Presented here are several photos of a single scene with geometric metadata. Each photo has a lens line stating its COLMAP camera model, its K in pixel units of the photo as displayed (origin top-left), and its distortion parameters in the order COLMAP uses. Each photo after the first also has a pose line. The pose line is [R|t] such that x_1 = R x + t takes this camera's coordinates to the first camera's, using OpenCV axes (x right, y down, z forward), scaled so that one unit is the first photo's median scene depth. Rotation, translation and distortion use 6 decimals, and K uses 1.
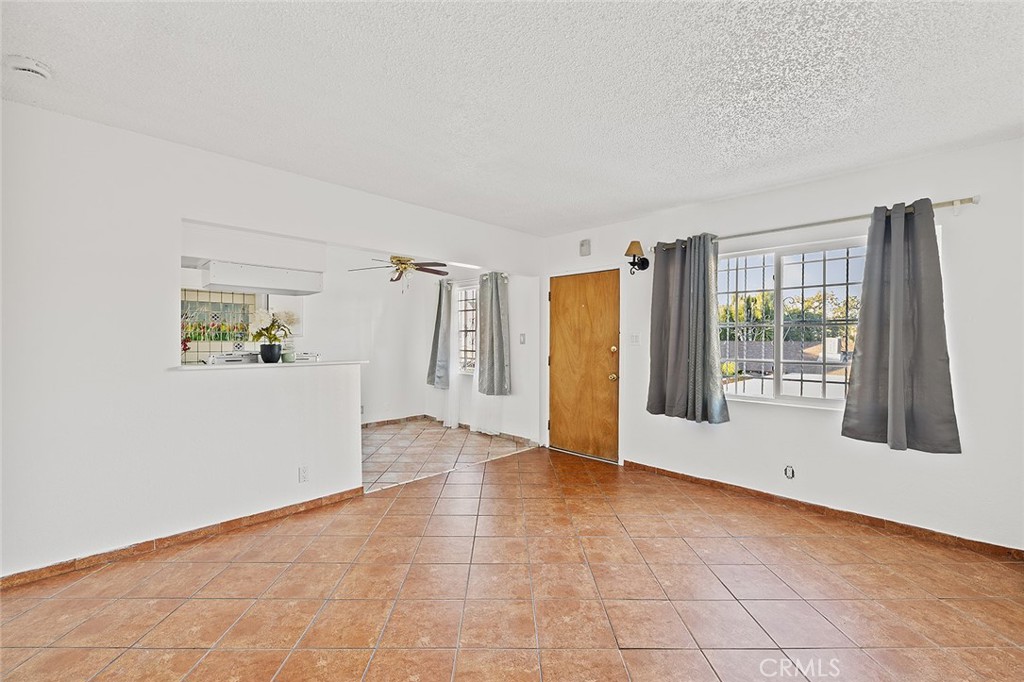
lens RADIAL K [[430.9, 0, 512.7], [0, 430.9, 340.7], [0, 0, 1]] dist [-0.002576, 0.001641]
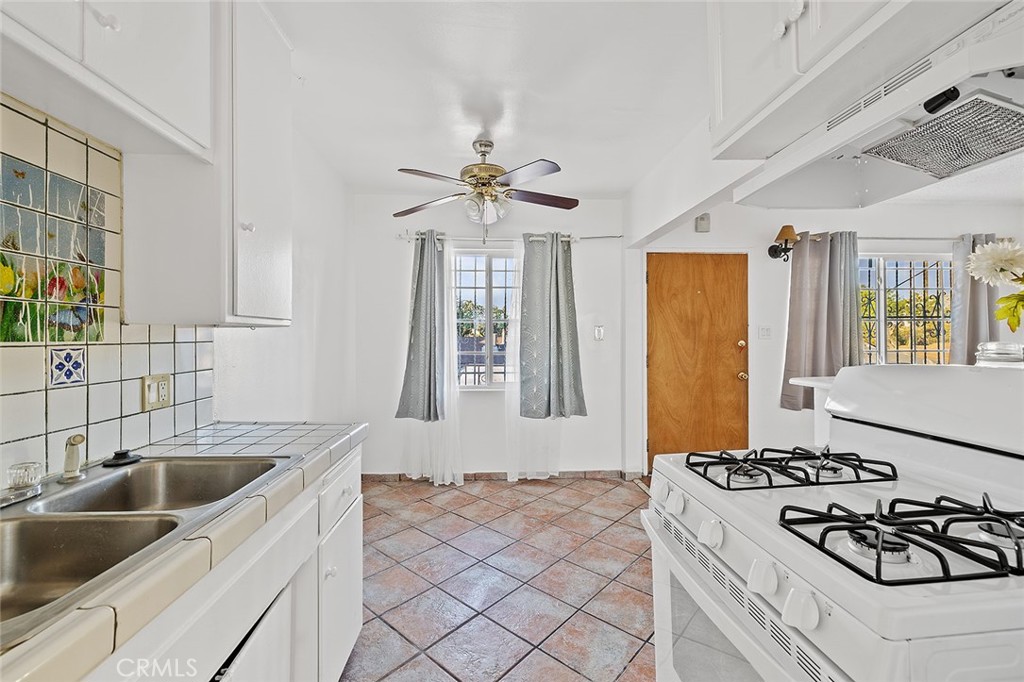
lens RADIAL K [[430.9, 0, 509.7], [0, 430.9, 335.4], [0, 0, 1]] dist [-0.002576, 0.001641]
pose [[0.668978, -0.004322, 0.743269, -0.678840], [0.011559, 0.999923, -0.004589, 0.000745], [-0.743192, 0.011662, 0.668977, 0.704317]]
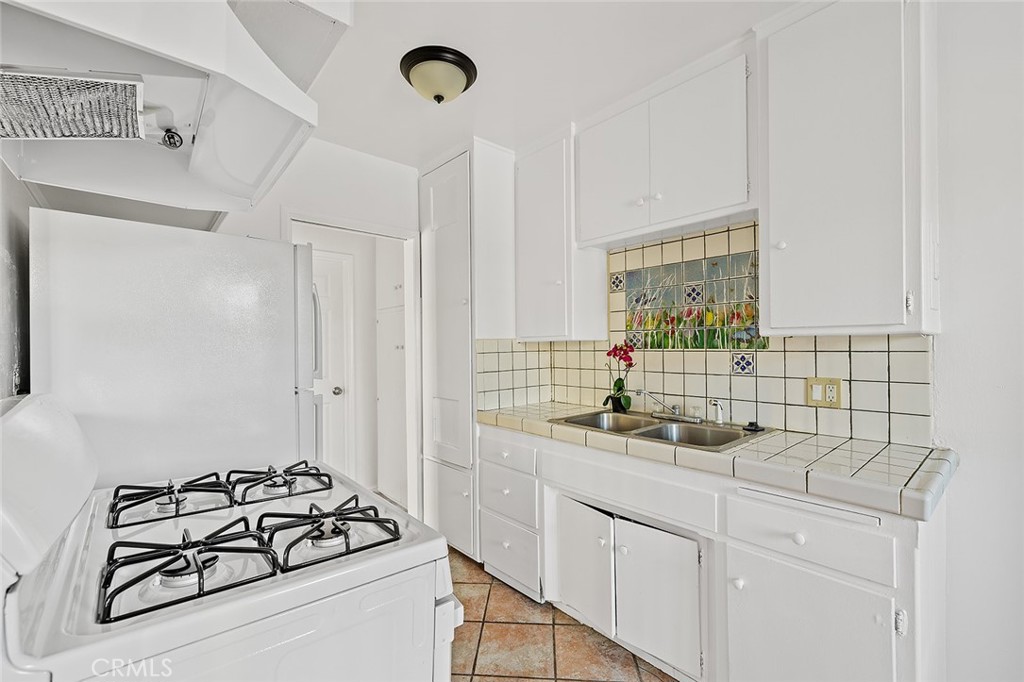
lens RADIAL K [[430.9, 0, 510.7], [0, 430.9, 345.3], [0, 0, 1]] dist [-0.002576, 0.001641]
pose [[-0.080271, -0.001798, -0.996771, -0.244879], [0.002592, 0.999995, -0.002012, -0.002998], [0.996770, -0.002745, -0.080265, 0.859917]]
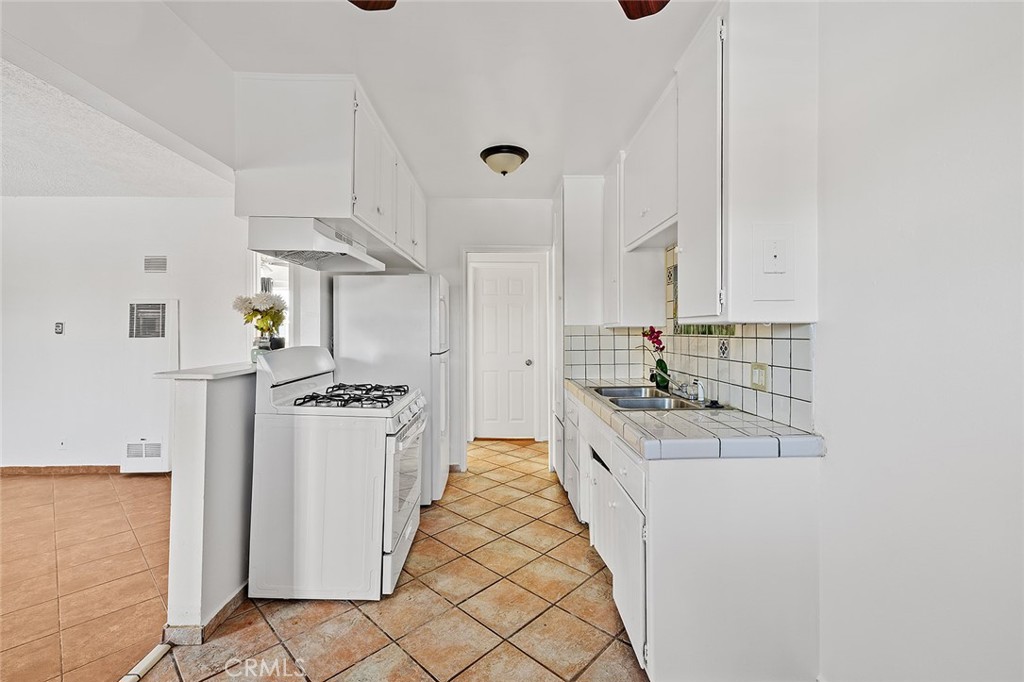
lens RADIAL K [[430.9, 0, 515.8], [0, 430.9, 330.9], [0, 0, 1]] dist [-0.002576, 0.001641]
pose [[-0.692196, -0.002430, -0.721705, -0.198376], [-0.005652, 0.999982, 0.002054, -0.003821], [0.721687, 0.005501, -0.692197, 1.196756]]
